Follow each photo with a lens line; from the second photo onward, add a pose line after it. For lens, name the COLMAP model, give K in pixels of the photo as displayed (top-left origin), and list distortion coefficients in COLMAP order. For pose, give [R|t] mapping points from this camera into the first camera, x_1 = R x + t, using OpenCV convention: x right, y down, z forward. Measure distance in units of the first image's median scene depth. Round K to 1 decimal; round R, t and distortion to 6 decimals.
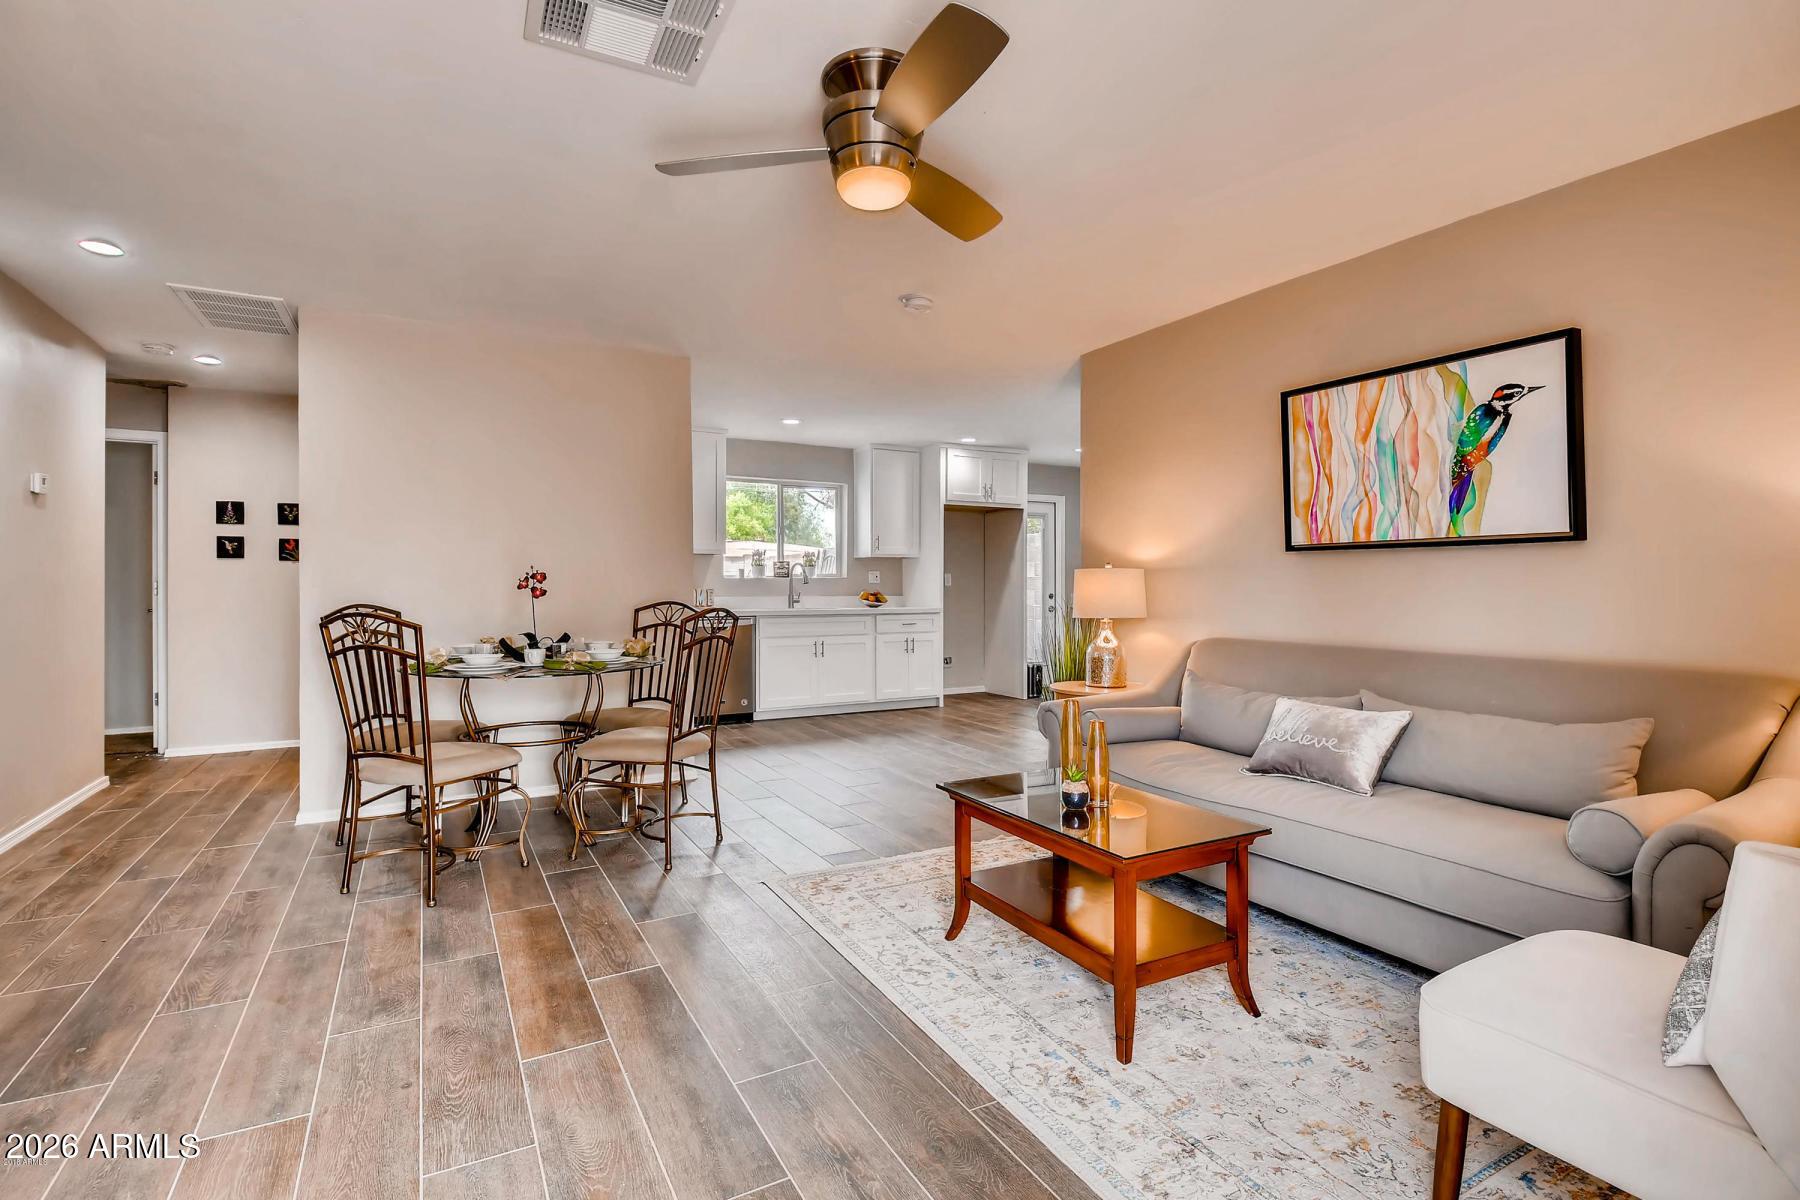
lens RADIAL K [[802.3, 0, 900.0], [0, 802.3, 600.0], [0, 0, 1]] dist [0.000403, -0.011987]
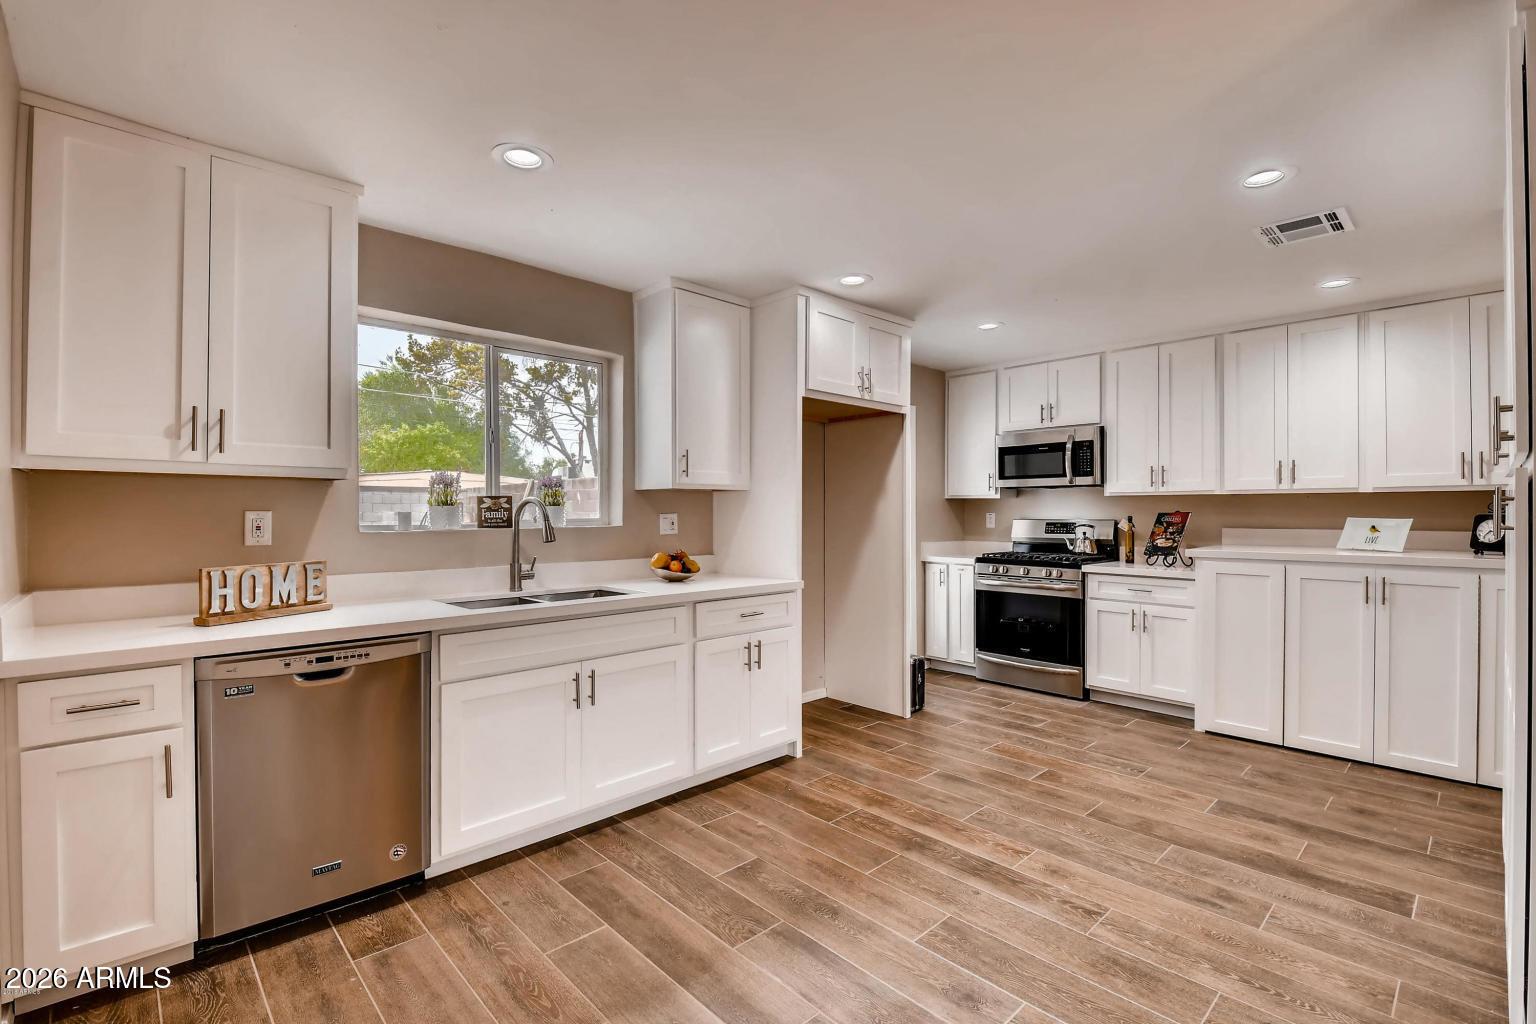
lens RADIAL K [[684.6, 0, 768.0], [0, 684.6, 512.0], [0, 0, 1]] dist [0.000403, -0.011987]
pose [[0.969901, 0.001292, 0.243498, -0.085675], [0.003999, 0.999767, -0.021234, -0.027471], [-0.243468, 0.021569, 0.969669, 0.538273]]
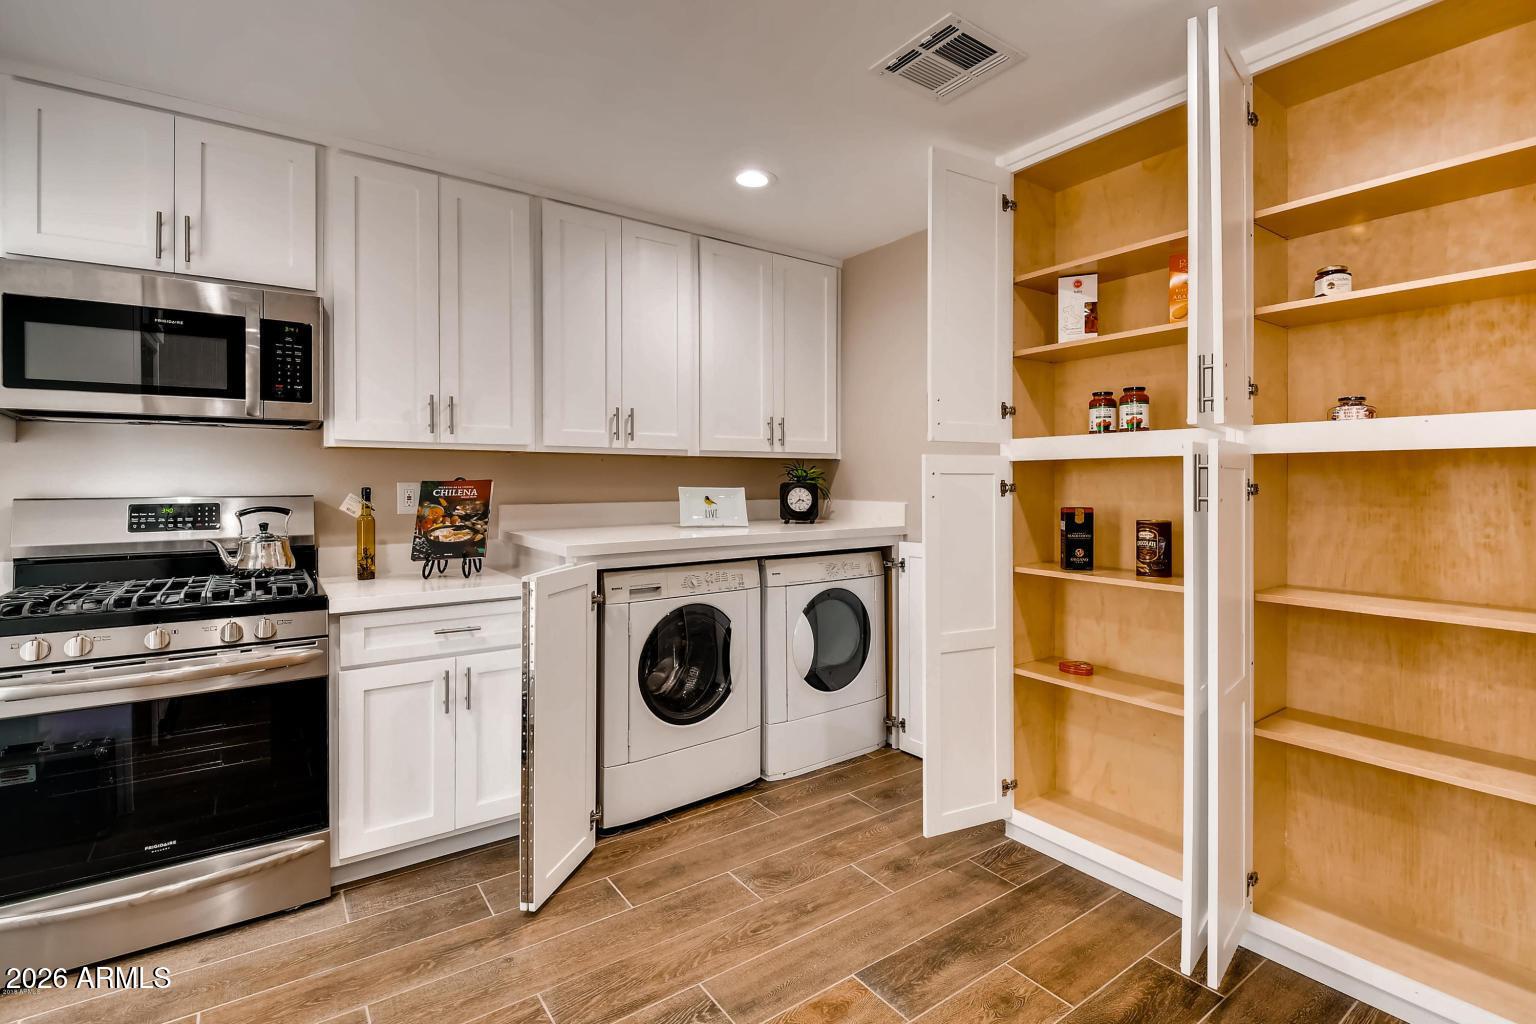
lens RADIAL K [[716.1, 0, 799.4], [0, 716.1, 485.3], [0, 0, 1]] dist [0.028209, -0.023467]
pose [[-0.122103, -0.004564, 0.992507, 0.031040], [0.022122, 0.999728, 0.007318, -0.035218], [-0.992271, 0.022850, -0.121969, 0.922255]]
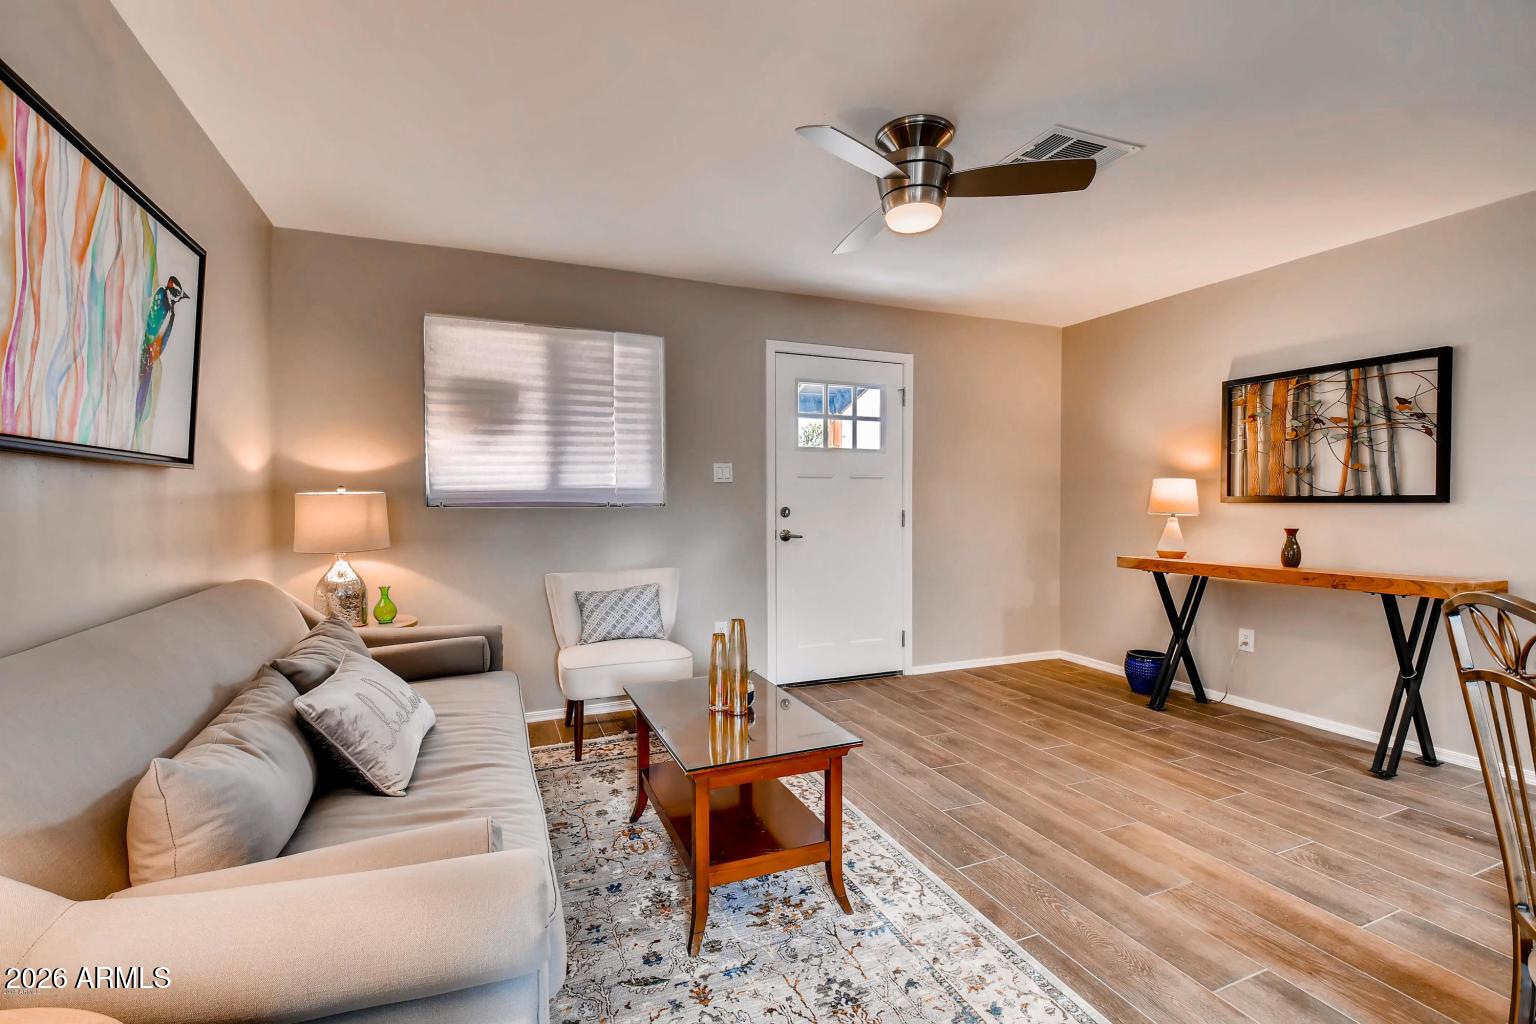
lens RADIAL K [[684.6, 0, 768.0], [0, 684.6, 512.0], [0, 0, 1]] dist [0.000403, -0.011987]
pose [[-0.994188, 0.000517, 0.107658, 0.071425], [0.004463, 0.999327, 0.036416, -0.051740], [-0.107567, 0.036685, -0.993521, 1.832488]]
